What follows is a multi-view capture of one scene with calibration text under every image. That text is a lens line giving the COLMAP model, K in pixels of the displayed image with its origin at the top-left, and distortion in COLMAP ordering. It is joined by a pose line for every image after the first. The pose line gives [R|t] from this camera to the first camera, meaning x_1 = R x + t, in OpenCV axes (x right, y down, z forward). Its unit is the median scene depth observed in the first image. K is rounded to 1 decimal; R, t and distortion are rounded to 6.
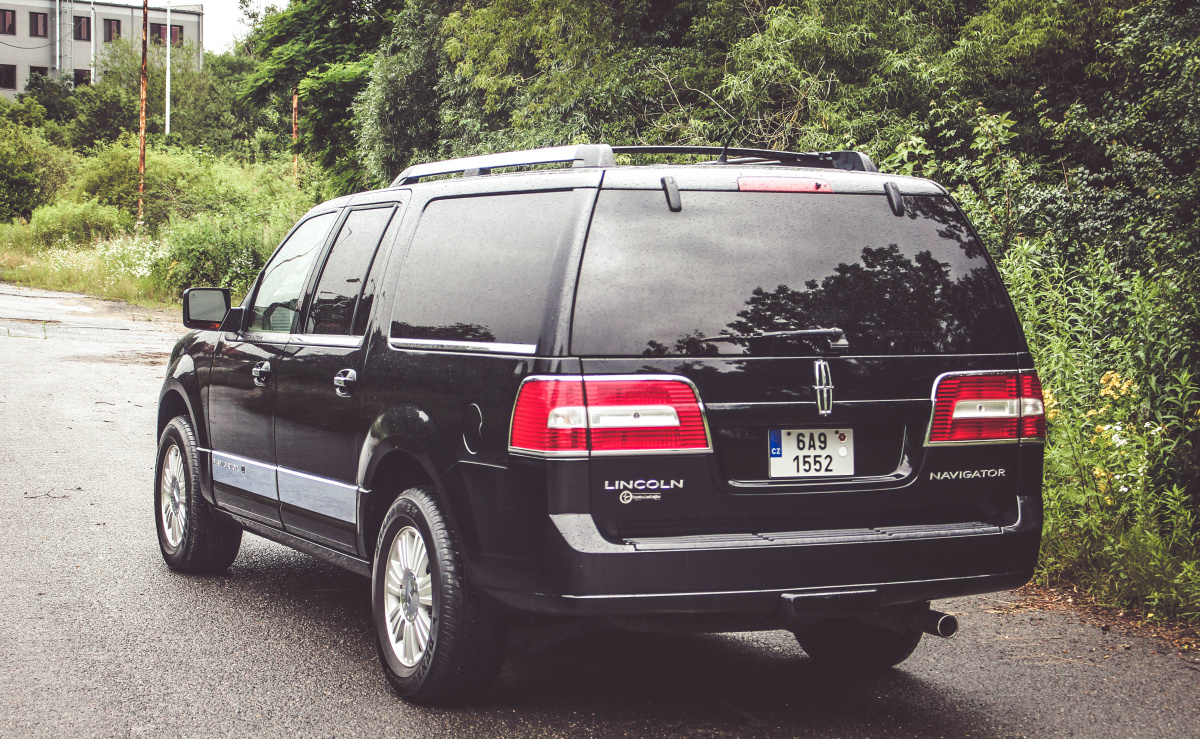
lens RADIAL K [[2552.1, 0, 600.0], [0, 2552.1, 369.5], [0, 0, 1]] dist [0.007653, 0.104040]
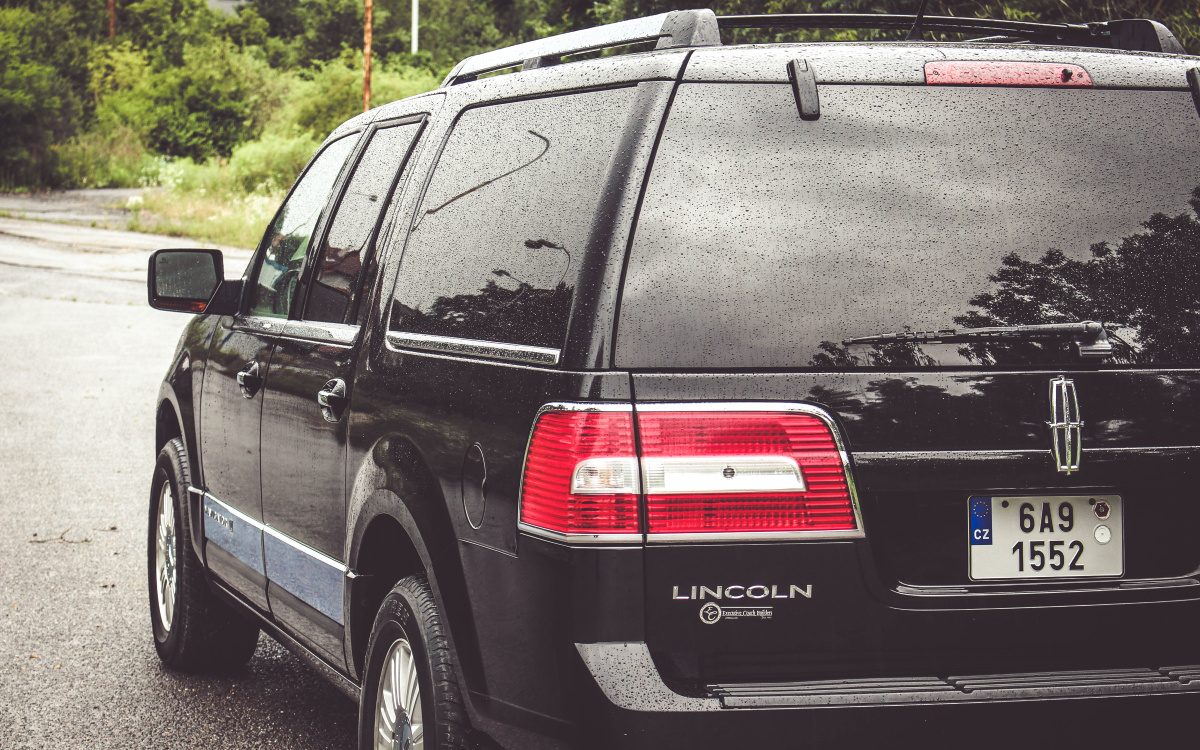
lens RADIAL K [[3030.9, 0, 600.0], [0, 3030.9, 375.0], [0, 0, 1]] dist [0.040737, 0.732167]
pose [[0.991211, 0.006225, -0.132142, 0.073439], [-0.004753, 0.999923, 0.011455, -0.011408], [0.132203, -0.010726, 0.991165, 0.306937]]
